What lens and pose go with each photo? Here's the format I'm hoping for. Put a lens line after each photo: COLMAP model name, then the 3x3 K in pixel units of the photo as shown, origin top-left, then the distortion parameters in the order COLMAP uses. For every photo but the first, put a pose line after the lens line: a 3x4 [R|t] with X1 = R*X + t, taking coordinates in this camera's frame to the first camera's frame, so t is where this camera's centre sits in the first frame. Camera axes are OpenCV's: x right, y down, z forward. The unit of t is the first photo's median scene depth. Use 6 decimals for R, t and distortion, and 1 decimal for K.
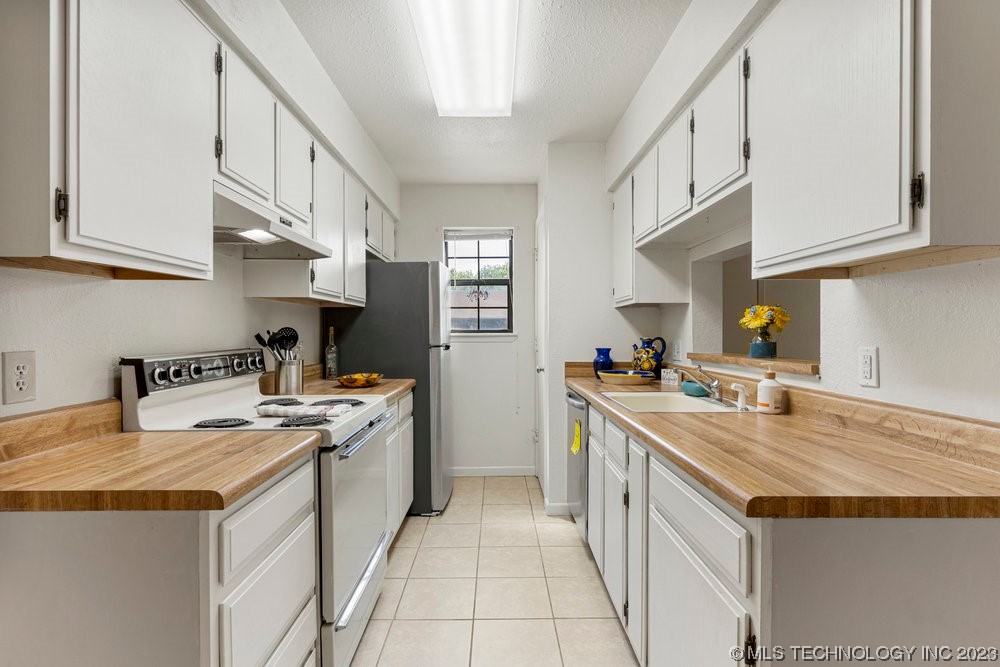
lens RADIAL K [[485.9, 0, 496.7], [0, 485.9, 337.9], [0, 0, 1]] dist [0.002291, -0.000632]
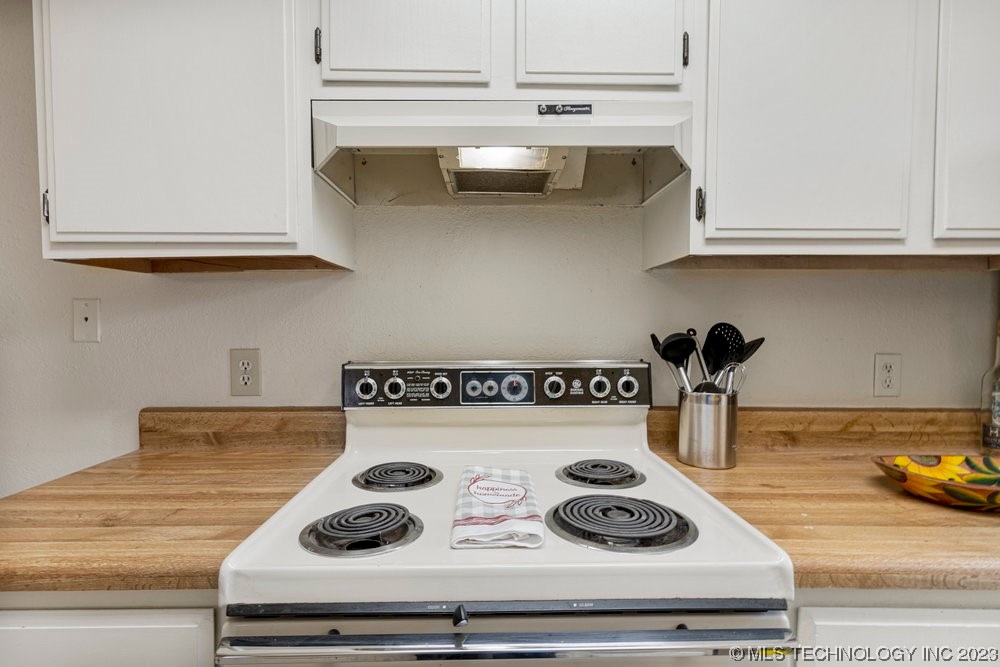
lens RADIAL K [[485.9, 0, 496.7], [0, 485.9, 337.9], [0, 0, 1]] dist [0.002291, -0.000632]
pose [[0.010949, 0.029760, -0.999497, 0.076383], [-0.012588, 0.999482, 0.029622, -0.025857], [0.999861, 0.012257, 0.011318, 1.128409]]
